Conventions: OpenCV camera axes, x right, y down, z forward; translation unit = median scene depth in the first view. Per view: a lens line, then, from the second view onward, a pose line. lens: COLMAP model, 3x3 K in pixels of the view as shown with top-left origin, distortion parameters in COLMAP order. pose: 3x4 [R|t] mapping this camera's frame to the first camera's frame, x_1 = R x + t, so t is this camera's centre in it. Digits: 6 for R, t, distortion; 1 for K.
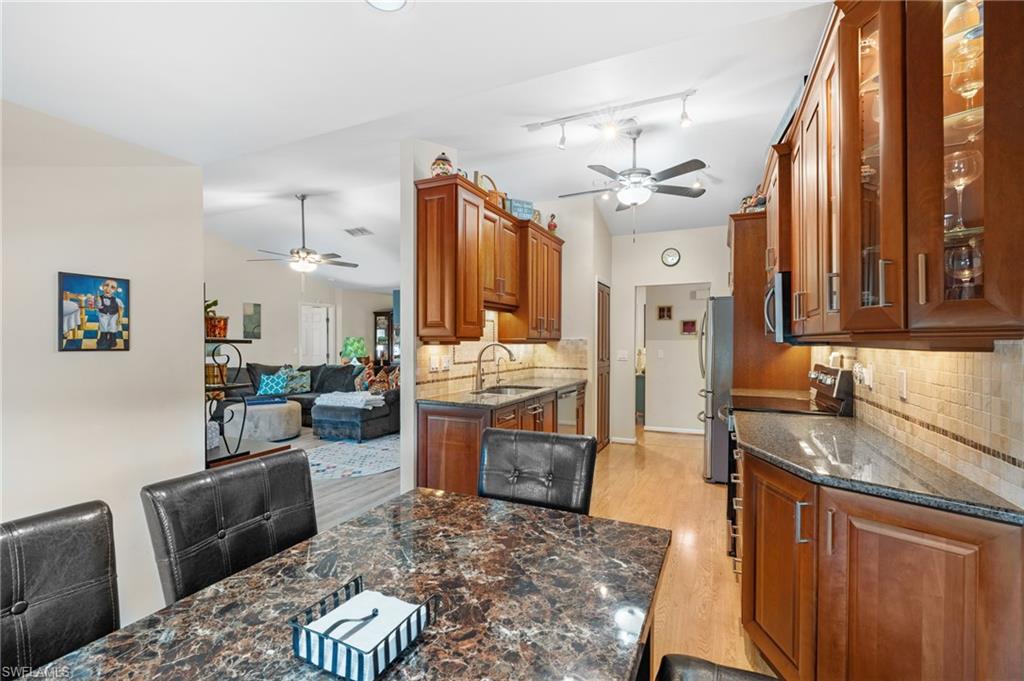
lens RADIAL K [[460.4, 0, 507.4], [0, 460.4, 344.4], [0, 0, 1]] dist [-0.002590, 0.000195]
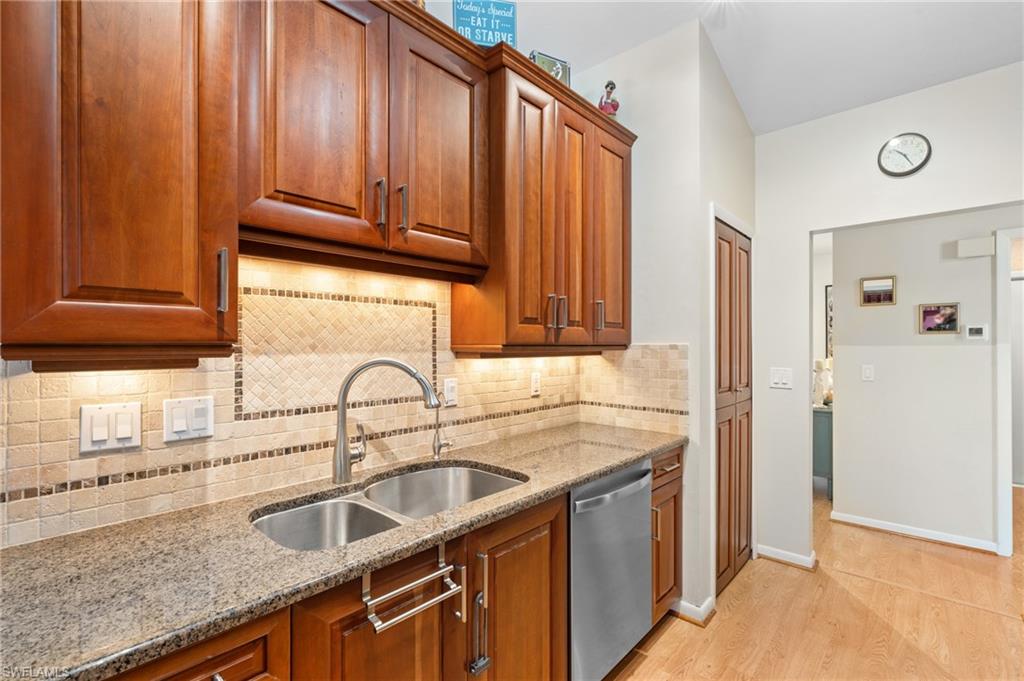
lens RADIAL K [[460.4, 0, 519.8], [0, 460.4, 338.5], [0, 0, 1]] dist [-0.002590, 0.000195]
pose [[0.957757, -0.002972, -0.287562, 0.145631], [-0.002187, 0.999842, -0.017617, -0.010224], [0.287569, 0.017501, 0.957600, 0.528815]]
